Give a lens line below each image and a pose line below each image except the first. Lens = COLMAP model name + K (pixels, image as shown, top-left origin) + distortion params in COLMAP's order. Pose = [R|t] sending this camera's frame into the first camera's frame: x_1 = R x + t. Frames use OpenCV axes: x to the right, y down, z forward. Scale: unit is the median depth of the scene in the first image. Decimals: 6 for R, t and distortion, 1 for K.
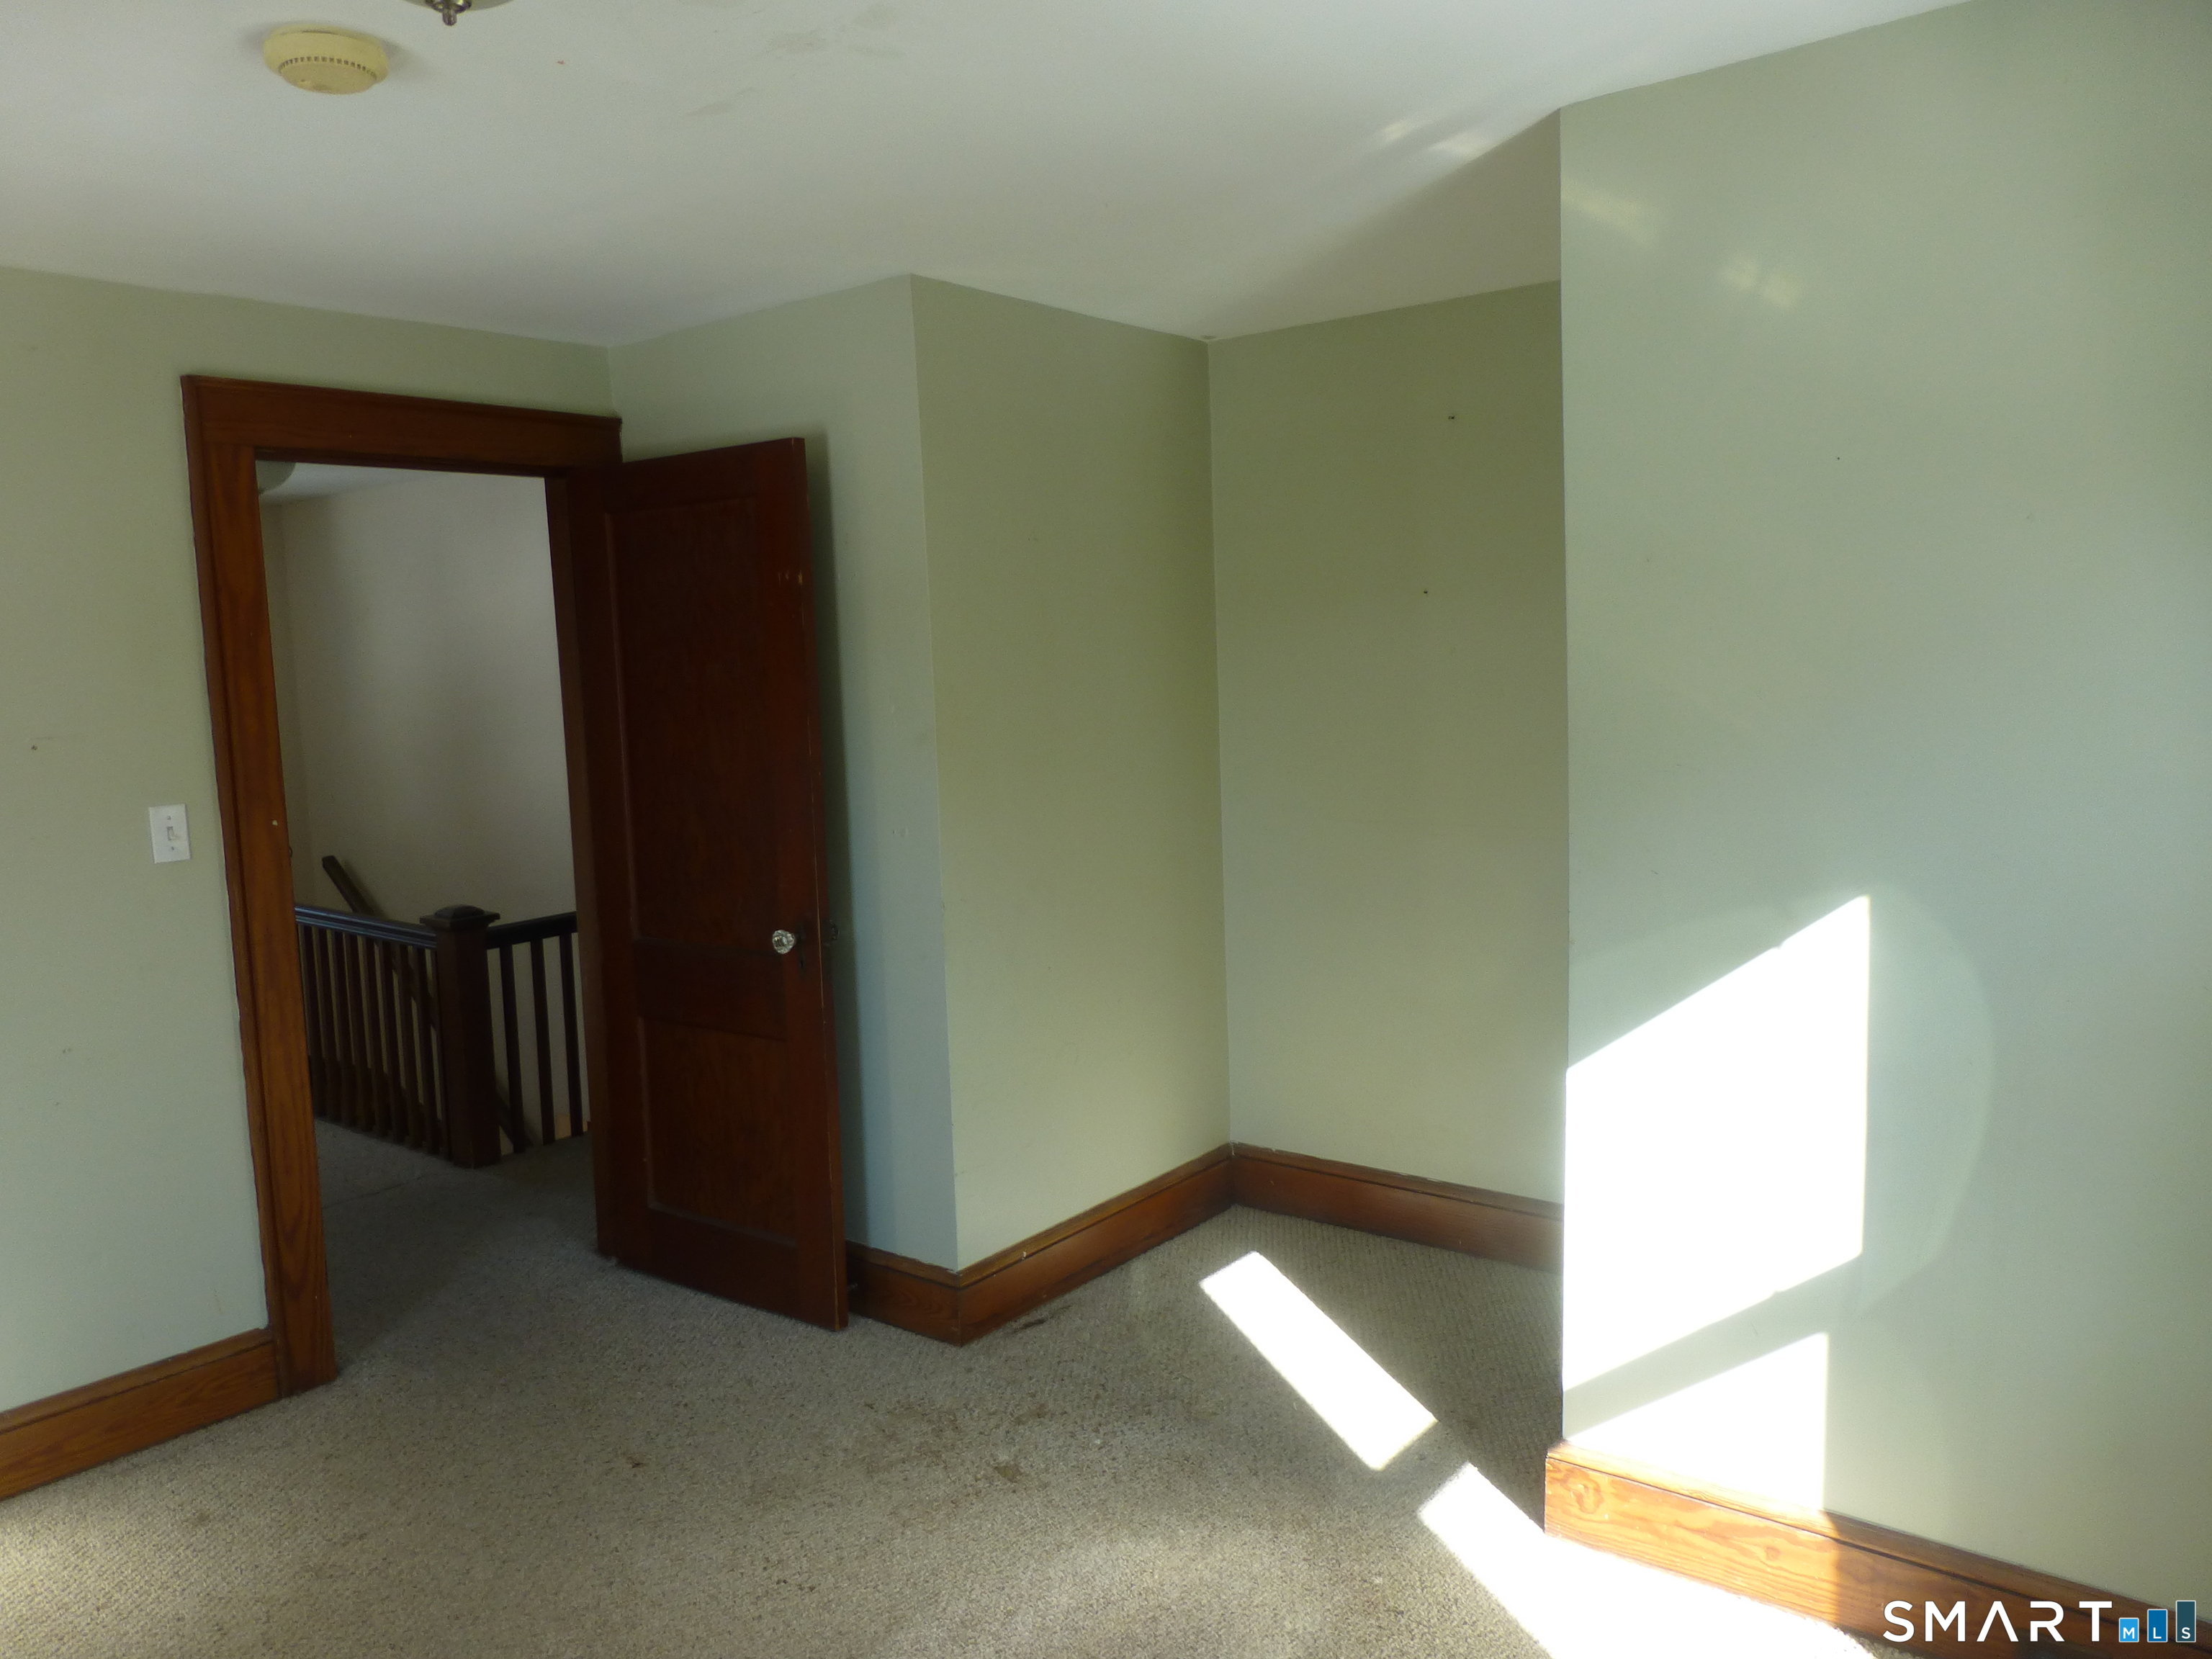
lens RADIAL K [[1579.5, 0, 1148.3], [0, 1579.5, 811.9], [0, 0, 1]] dist [0.001929, -0.047429]
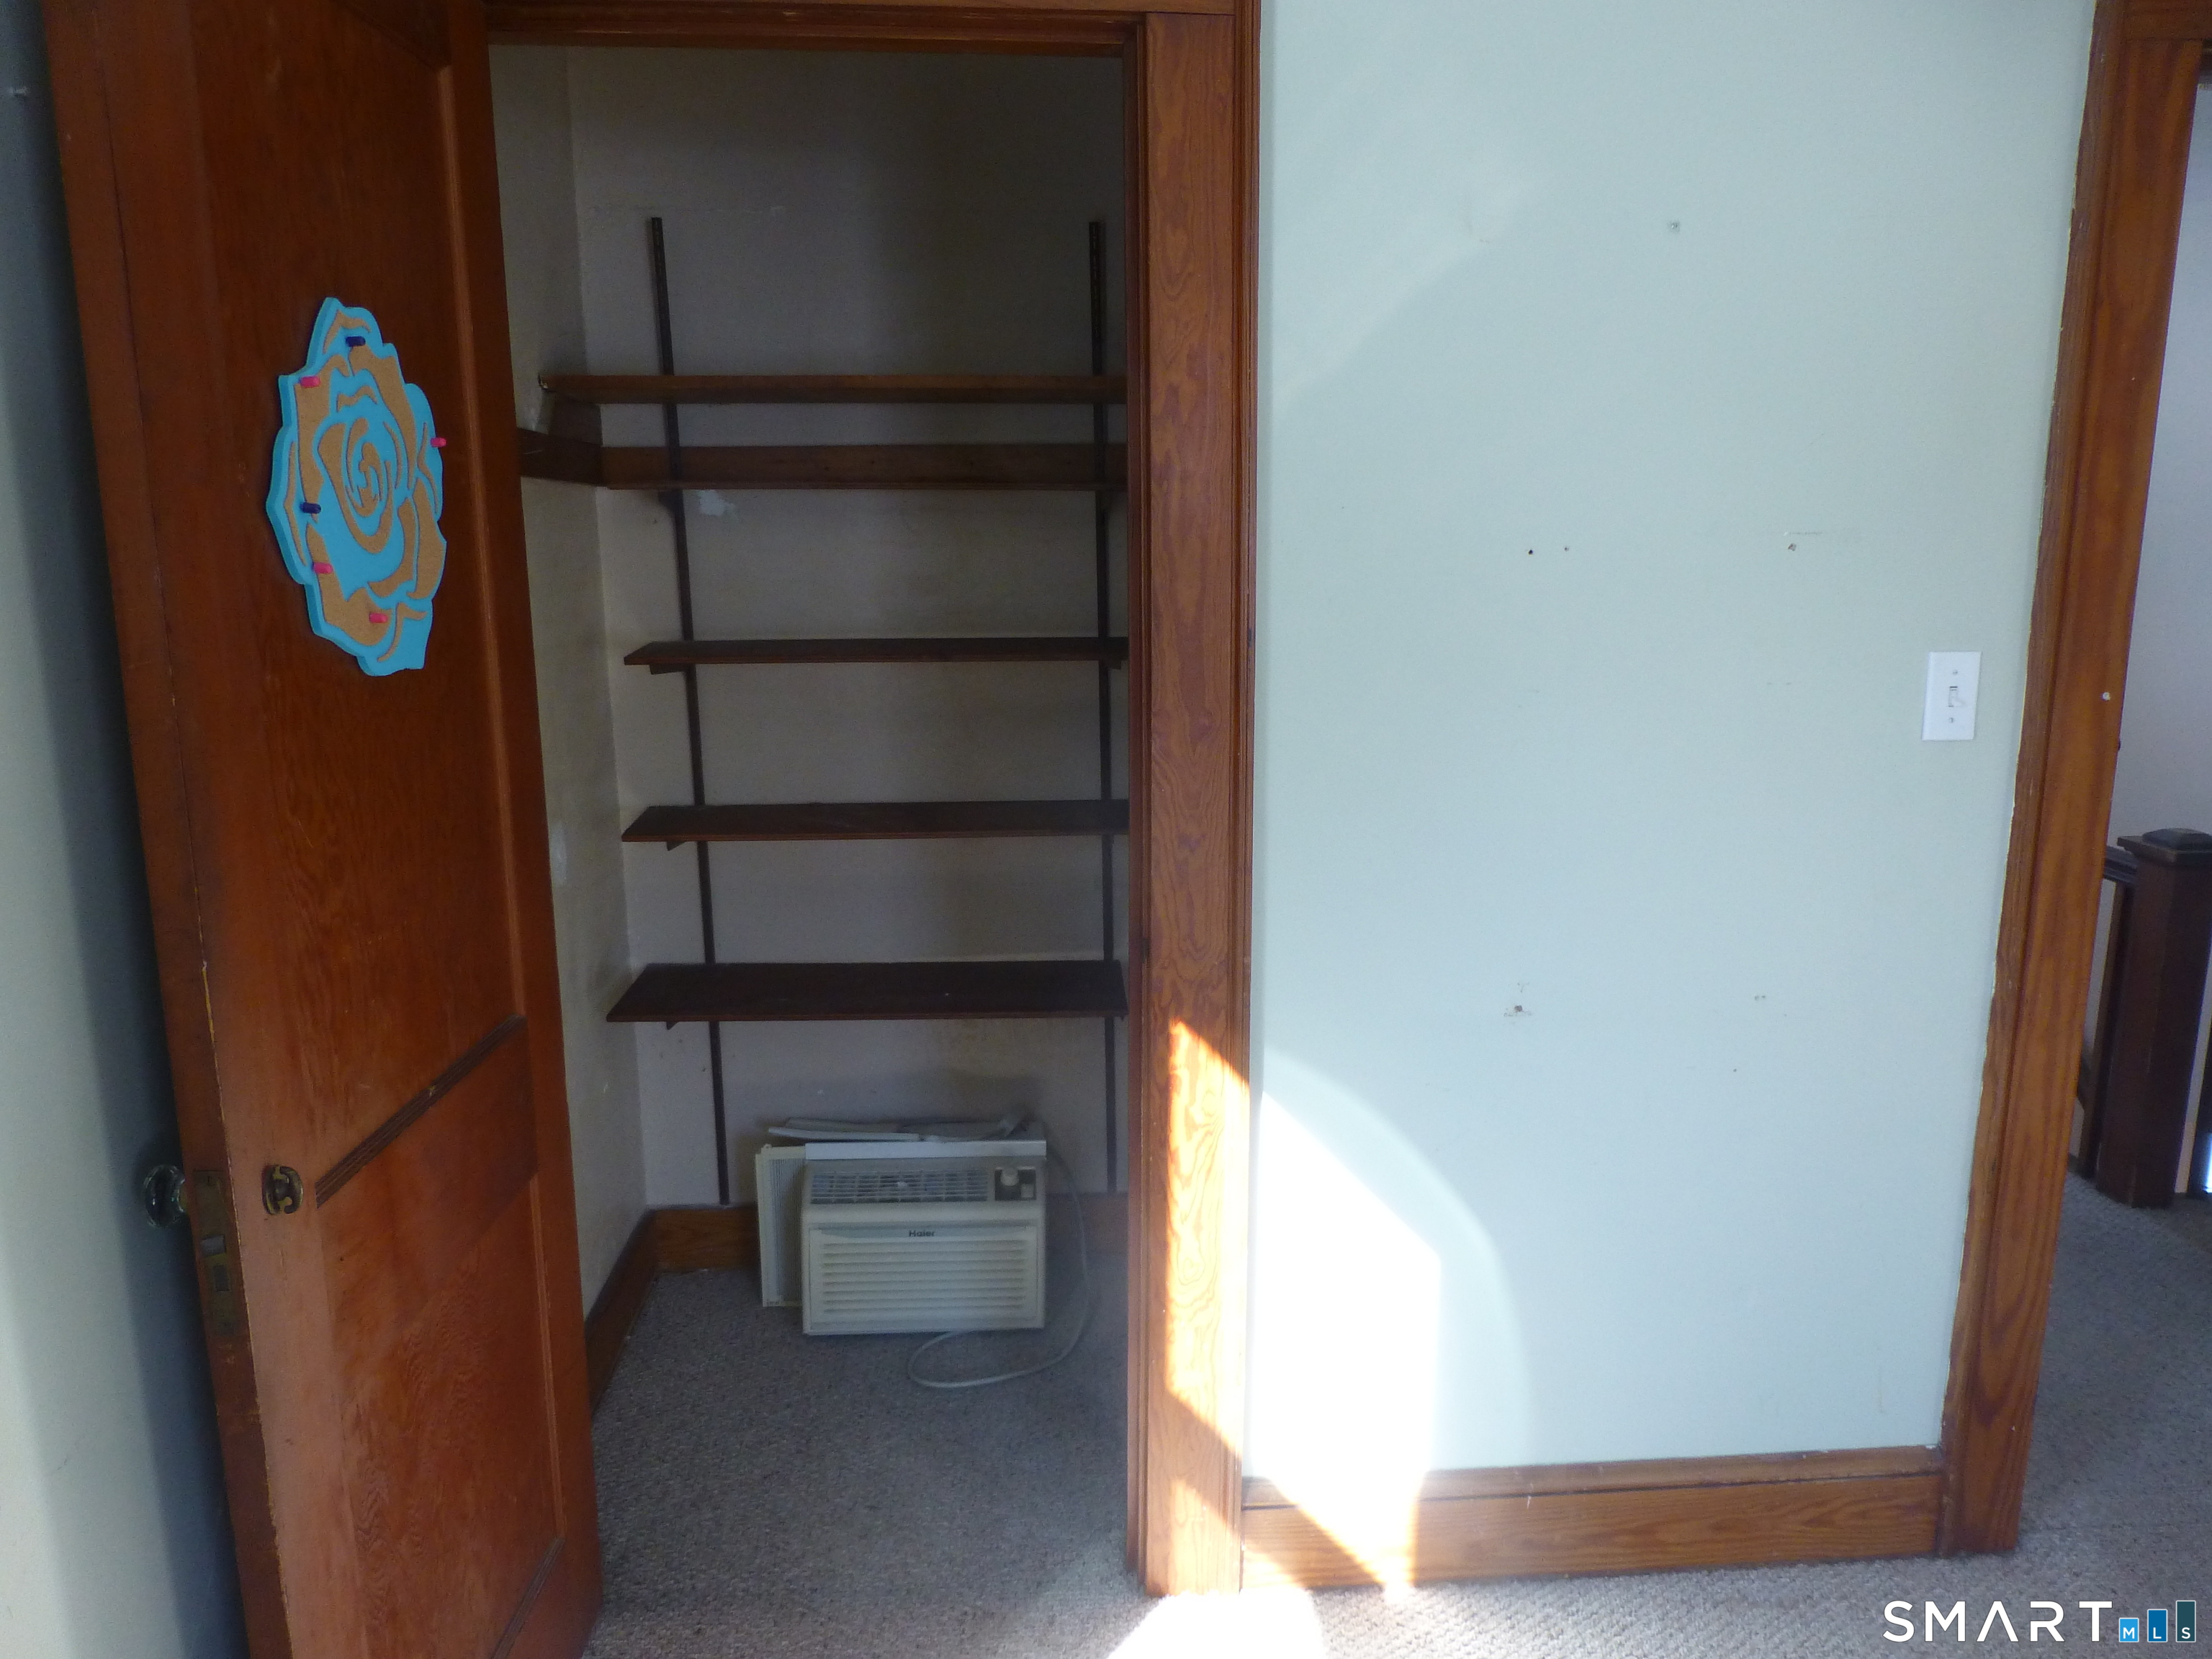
lens RADIAL K [[1600.9, 0, 1106.0], [0, 1600.9, 829.5], [0, 0, 1]] dist [-0.067074, 0.046332]
pose [[0.648701, 0.182201, -0.738911, -0.356917], [-0.099490, 0.982889, 0.155017, 0.001833], [0.754512, -0.027045, 0.655729, 0.312026]]
